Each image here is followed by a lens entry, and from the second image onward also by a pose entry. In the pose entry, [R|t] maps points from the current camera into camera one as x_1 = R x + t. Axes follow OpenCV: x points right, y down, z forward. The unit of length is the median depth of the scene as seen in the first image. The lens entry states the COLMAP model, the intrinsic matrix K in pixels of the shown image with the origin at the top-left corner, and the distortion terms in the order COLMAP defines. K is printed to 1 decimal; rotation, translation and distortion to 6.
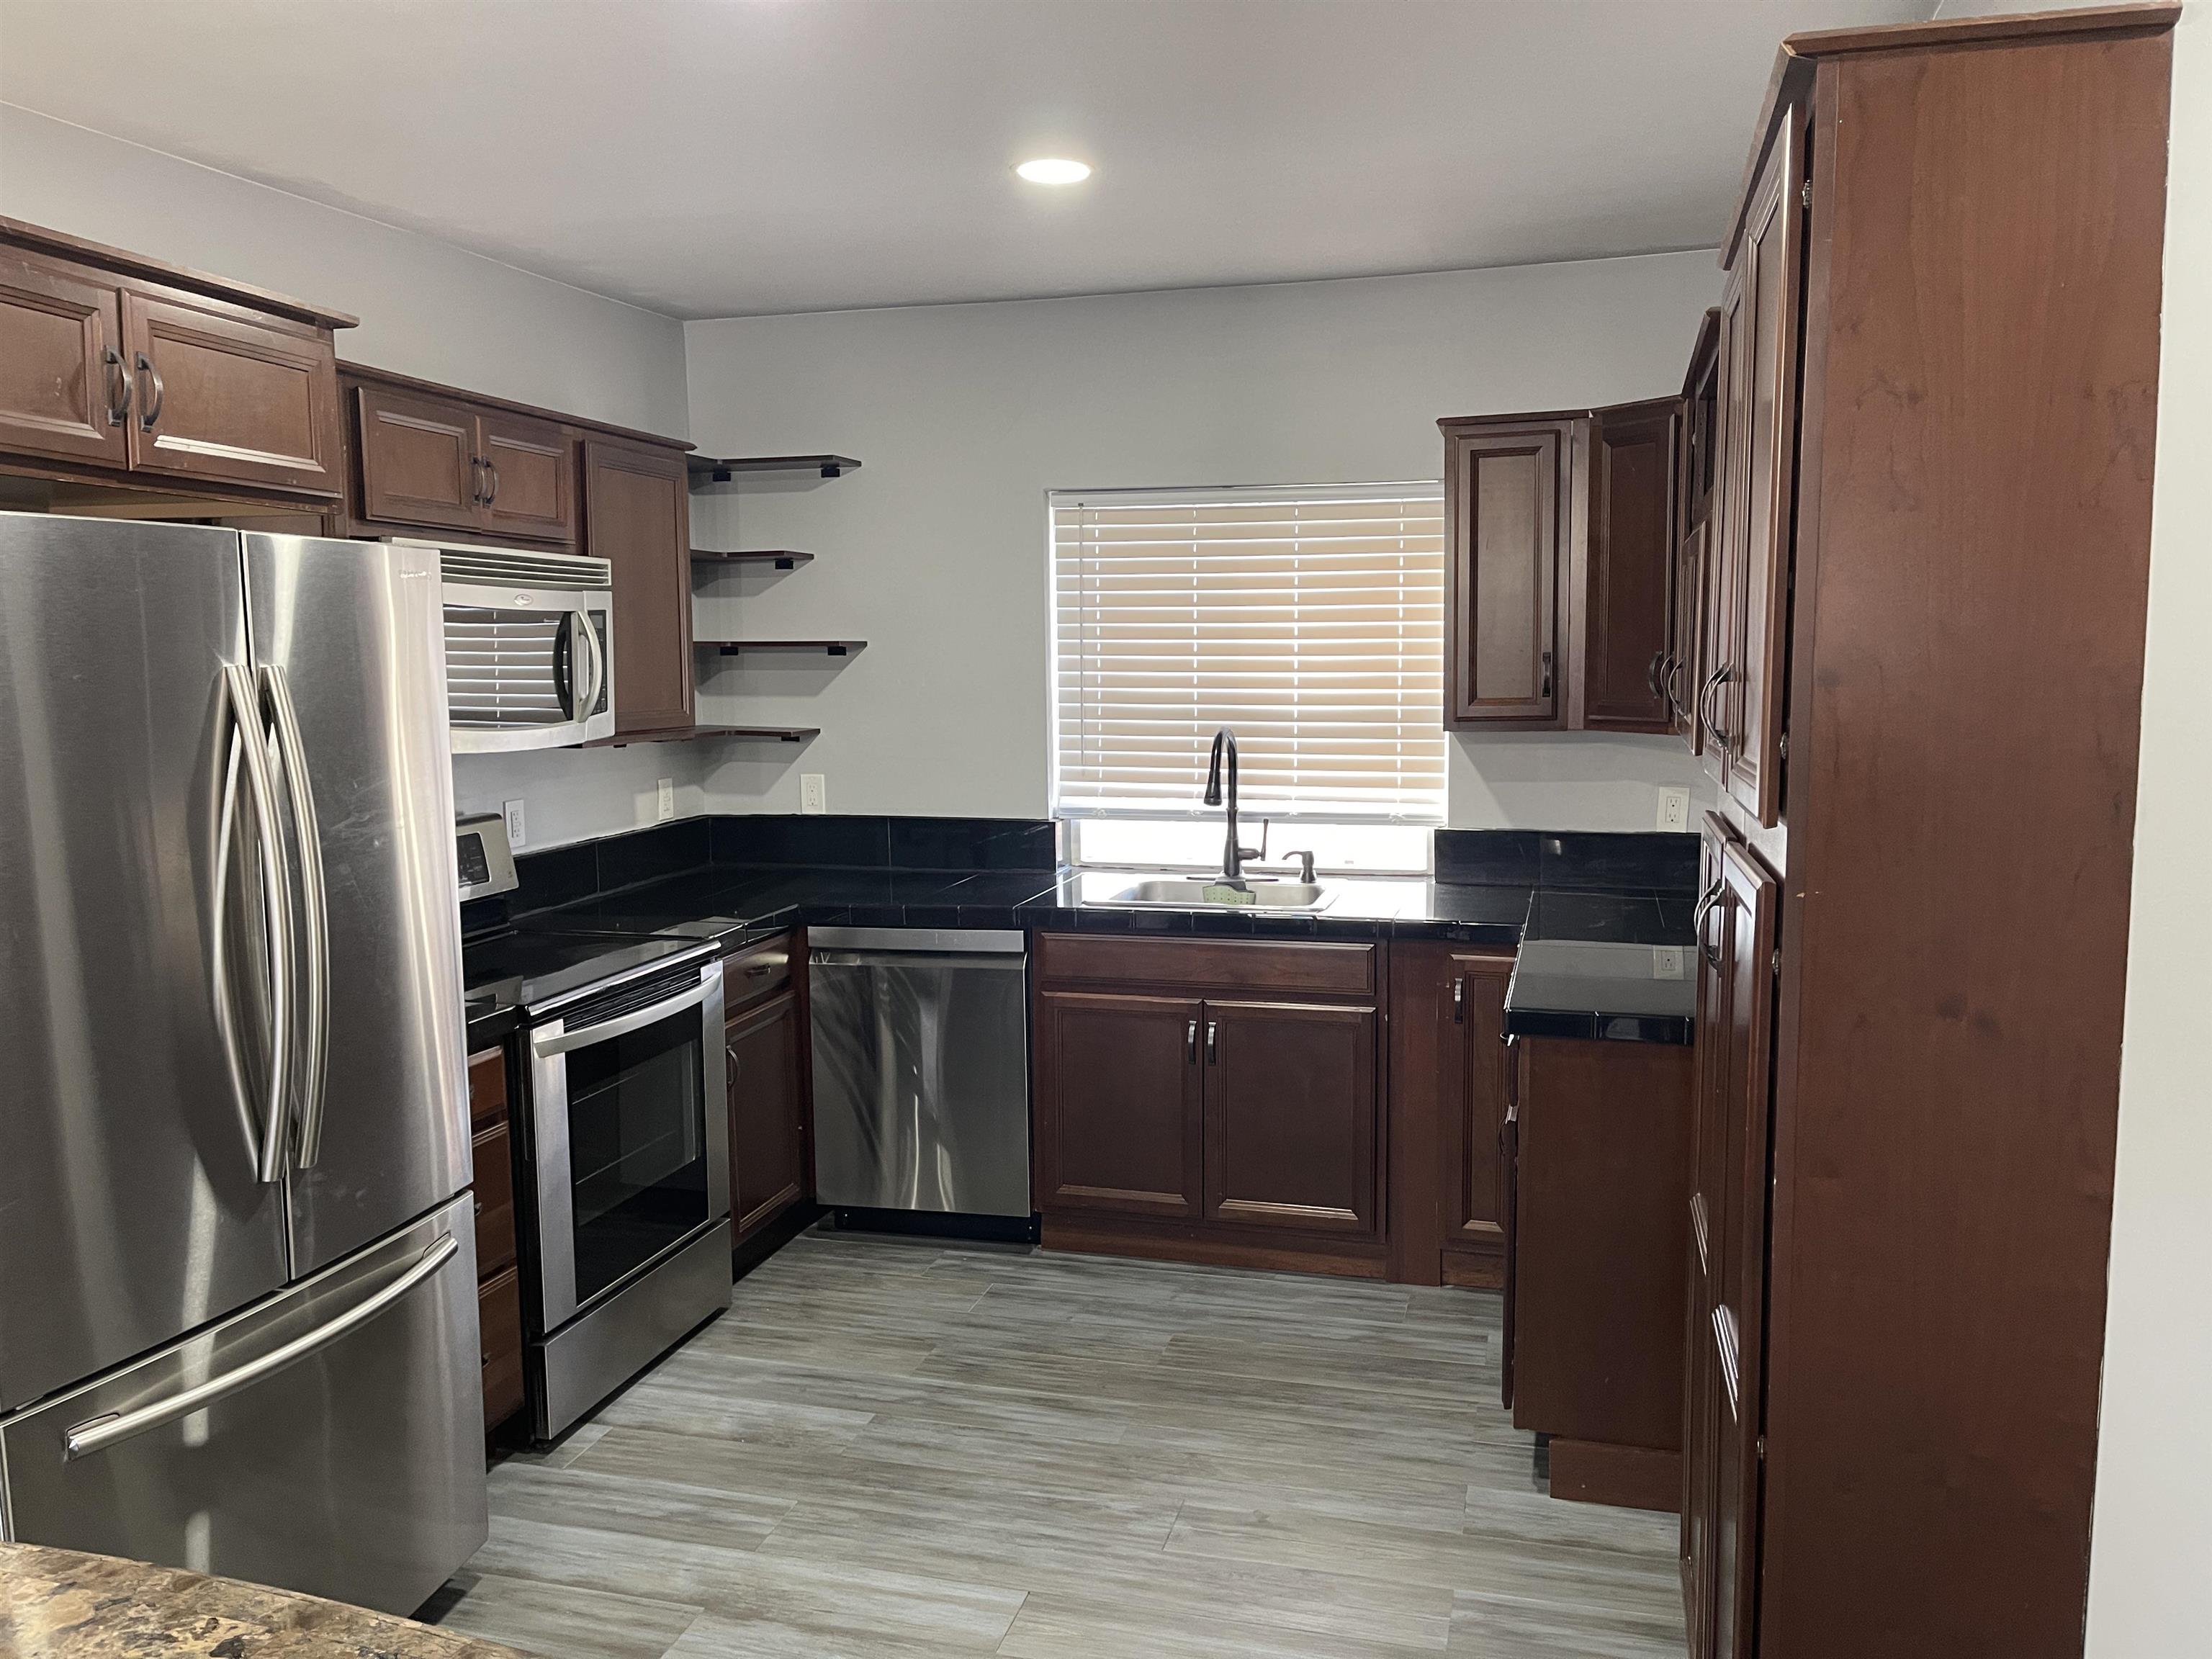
lens RADIAL K [[1667.9, 0, 1101.9], [0, 1667.9, 830.6], [0, 0, 1]] dist [0.058158, -0.070905]
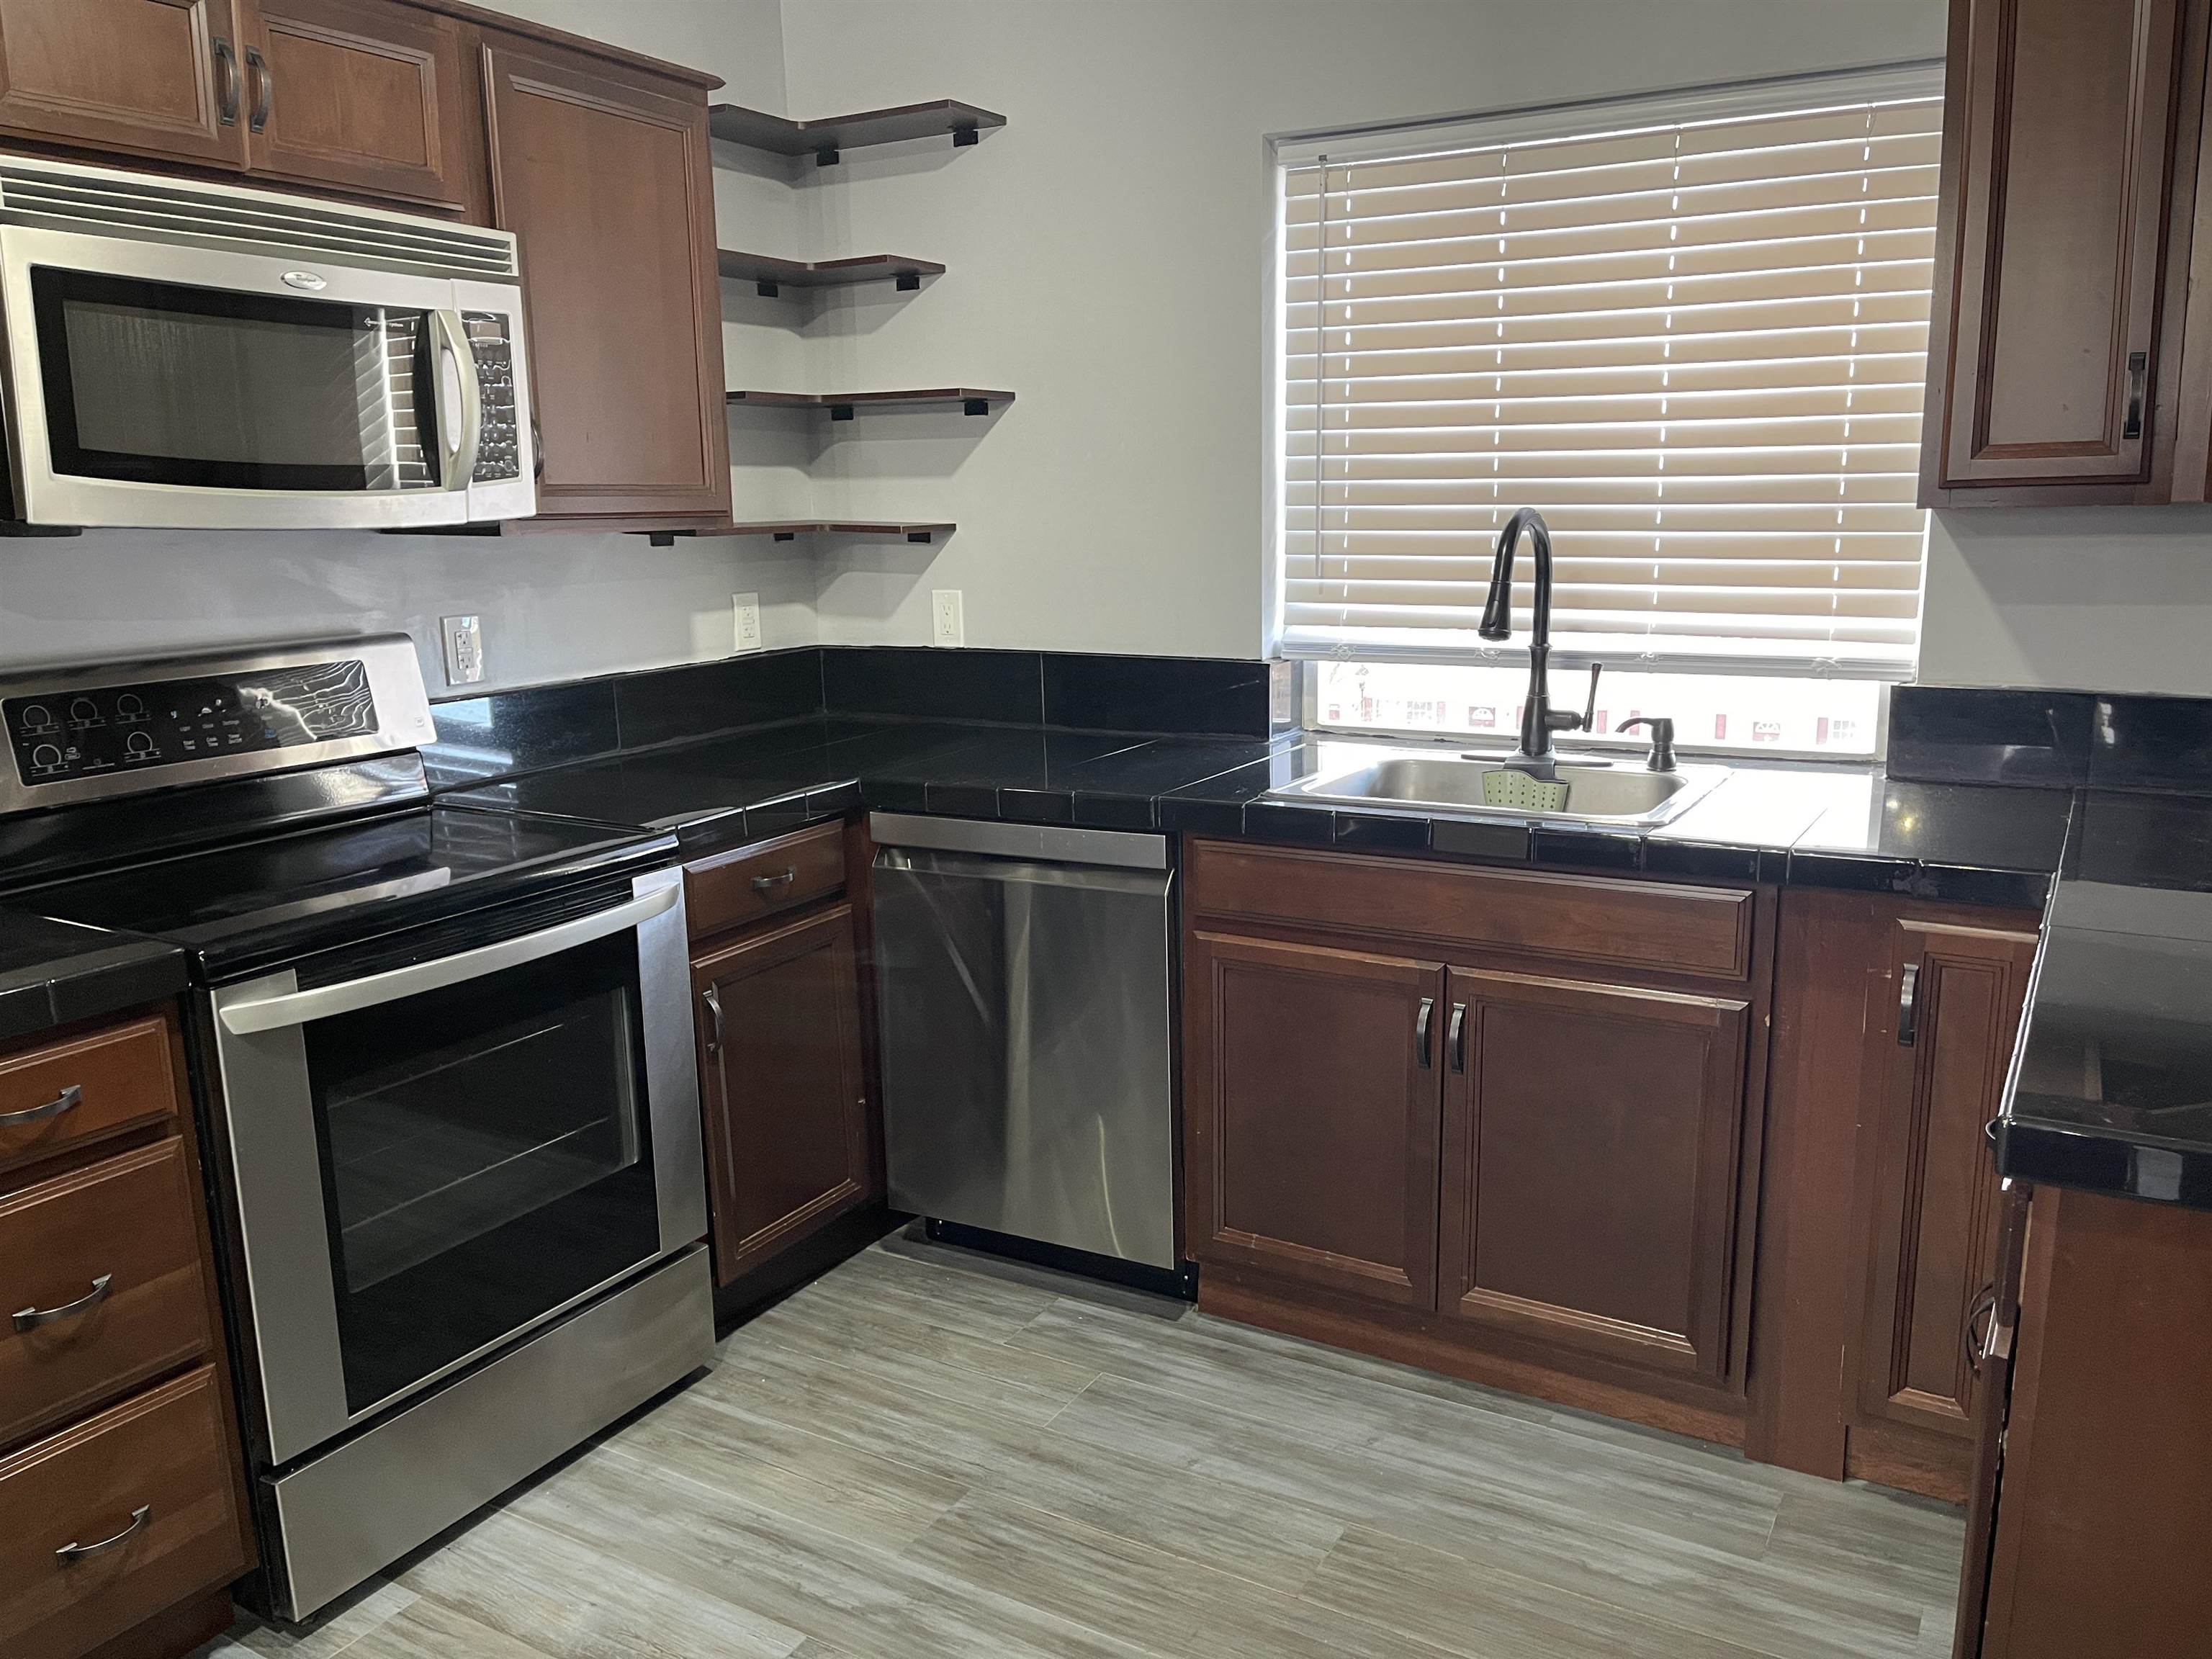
lens RADIAL K [[1667.9, 0, 1118.6], [0, 1667.9, 845.1], [0, 0, 1]] dist [0.058158, -0.070905]
pose [[0.968019, 0.044981, -0.246811, 0.090477], [-0.019735, 0.994400, 0.103826, -0.001236], [0.250099, -0.095635, 0.963486, 0.384202]]
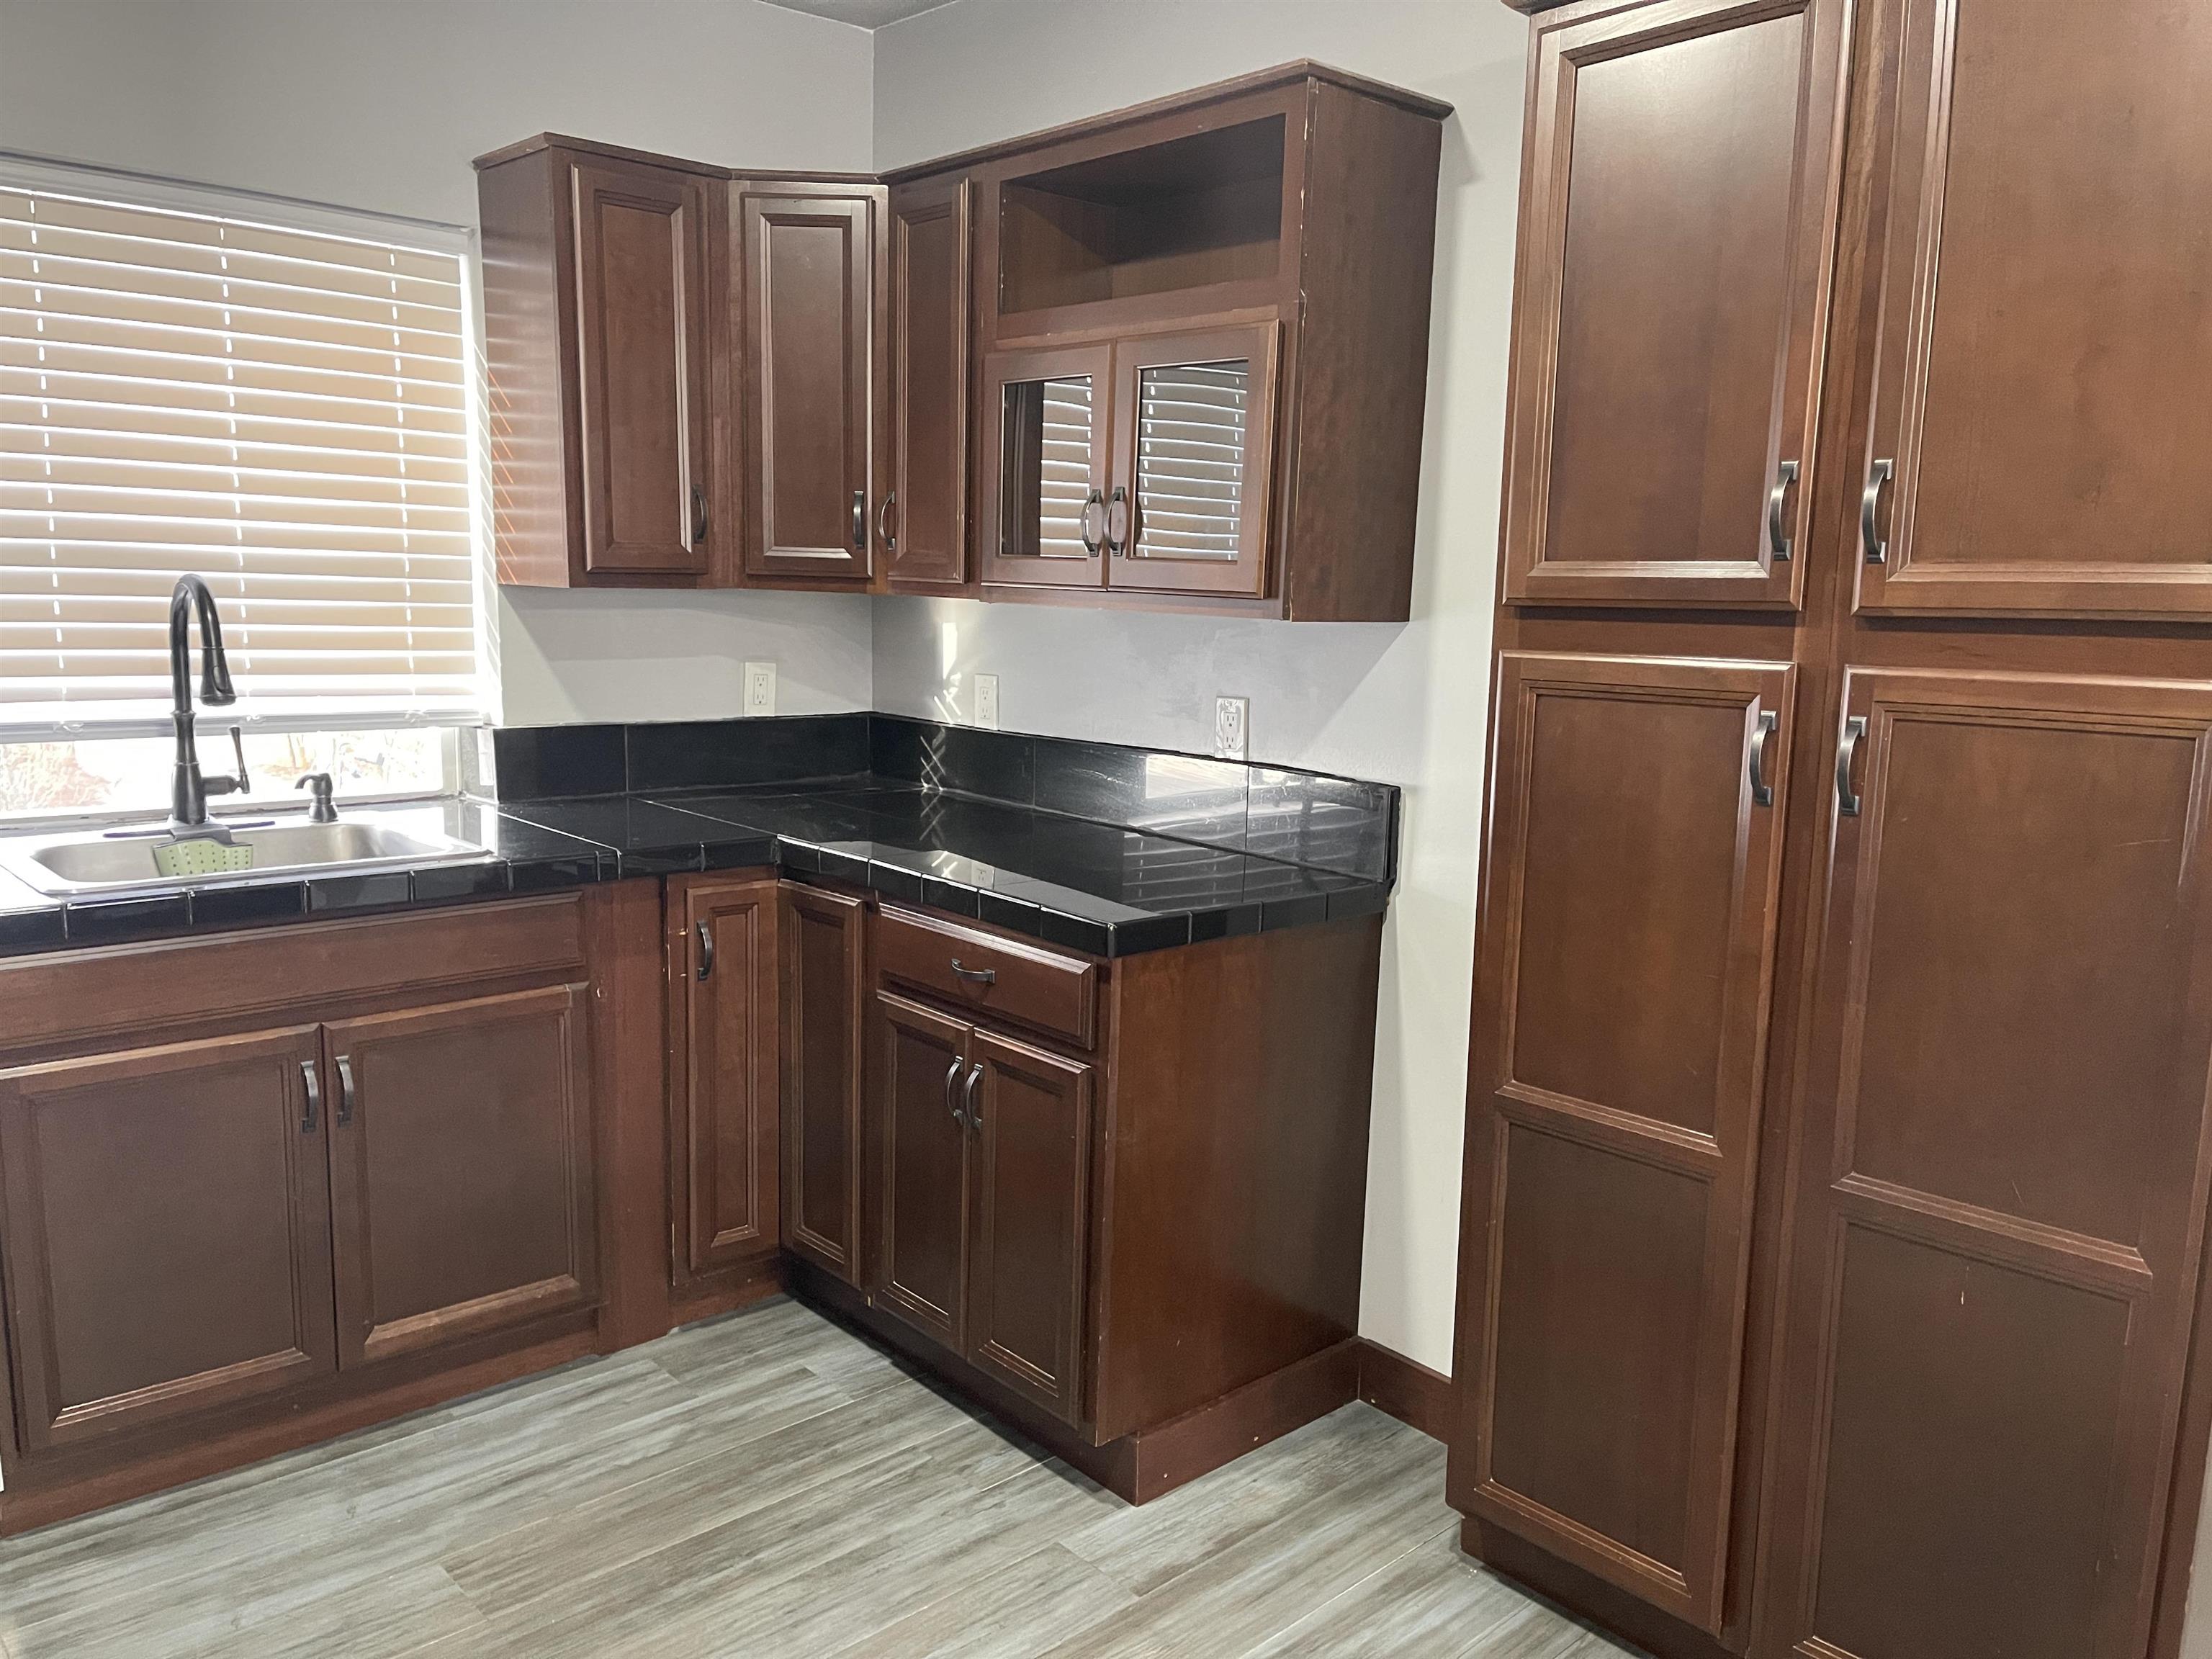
lens RADIAL K [[1667.9, 0, 1120.2], [0, 1667.9, 840.2], [0, 0, 1]] dist [0.058158, -0.070905]
pose [[0.524559, -0.108688, 0.844408, -0.289009], [0.060592, 0.994069, 0.090310, -0.002092], [-0.849215, 0.003792, 0.528033, 0.417112]]
